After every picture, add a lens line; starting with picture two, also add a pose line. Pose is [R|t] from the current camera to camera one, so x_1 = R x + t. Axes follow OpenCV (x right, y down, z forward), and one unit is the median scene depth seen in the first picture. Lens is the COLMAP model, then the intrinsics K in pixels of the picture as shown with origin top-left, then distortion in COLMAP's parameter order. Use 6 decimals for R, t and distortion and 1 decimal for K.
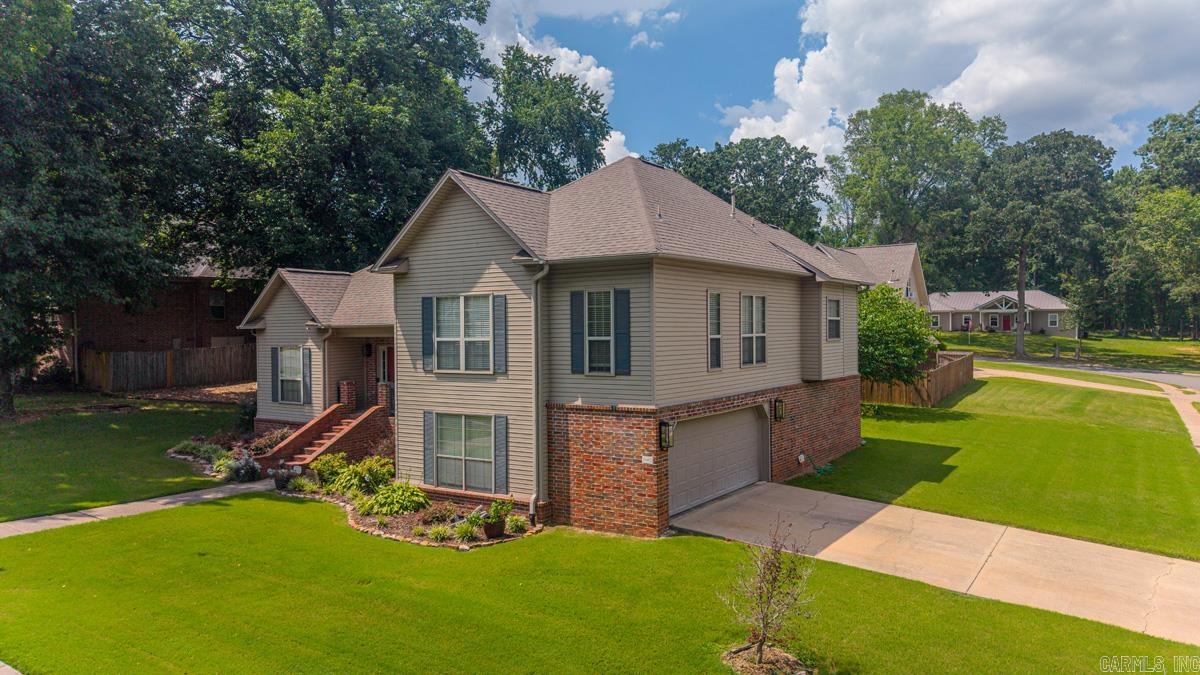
lens RADIAL K [[855.2, 0, 608.6], [0, 855.2, 331.0], [0, 0, 1]] dist [0.020233, -0.024493]
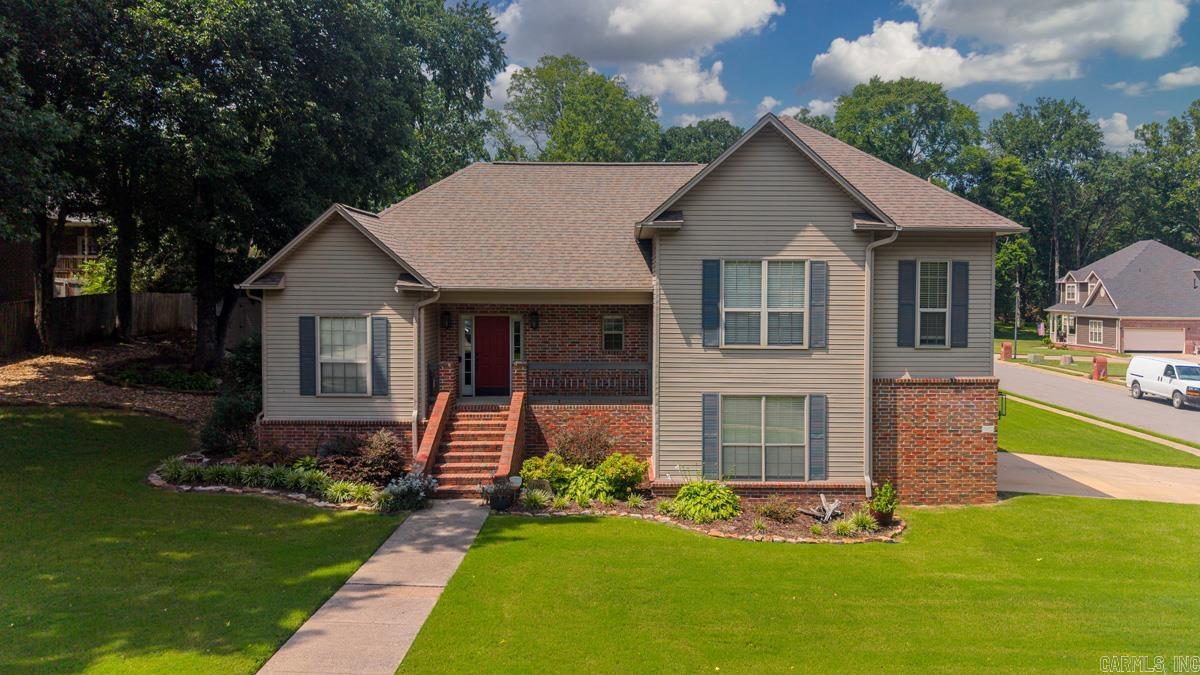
lens RADIAL K [[911.4, 0, 600.2], [0, 911.4, 338.4], [0, 0, 1]] dist [-0.014624, -0.009229]
pose [[0.807654, -0.015412, 0.589456, -0.892356], [-0.014814, 0.998812, 0.046413, -0.001909], [-0.589471, -0.046218, 0.806466, 0.366447]]
